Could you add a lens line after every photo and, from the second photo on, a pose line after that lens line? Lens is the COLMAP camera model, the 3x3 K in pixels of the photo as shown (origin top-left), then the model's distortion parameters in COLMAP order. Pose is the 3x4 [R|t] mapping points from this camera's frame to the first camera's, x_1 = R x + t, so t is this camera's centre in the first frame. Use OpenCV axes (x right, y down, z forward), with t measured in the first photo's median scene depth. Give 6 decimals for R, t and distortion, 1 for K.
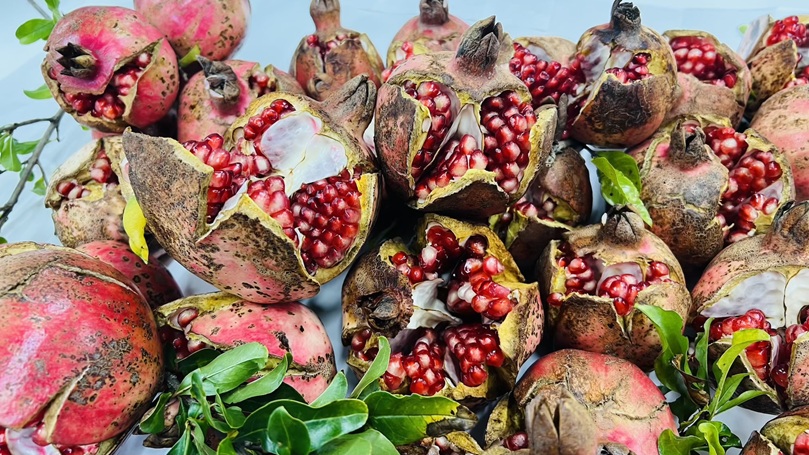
lens RADIAL K [[645.3, 0, 405.1], [0, 645.3, 197.1], [0, 0, 1]] dist [0.008441, -0.003806]
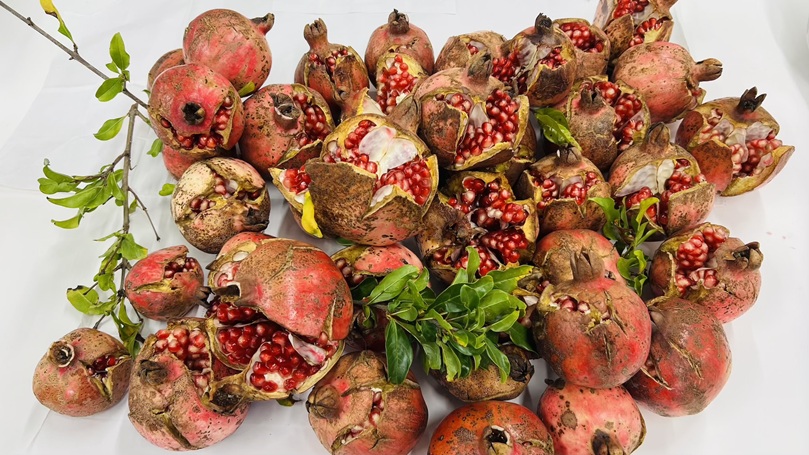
lens RADIAL K [[645.3, 0, 405.1], [0, 645.3, 197.1], [0, 0, 1]] dist [0.008441, -0.003806]
pose [[0.950821, -0.211096, 0.226666, -0.480534], [0.184202, 0.973695, 0.134120, -0.155167], [-0.249016, -0.085772, 0.964694, -0.544656]]
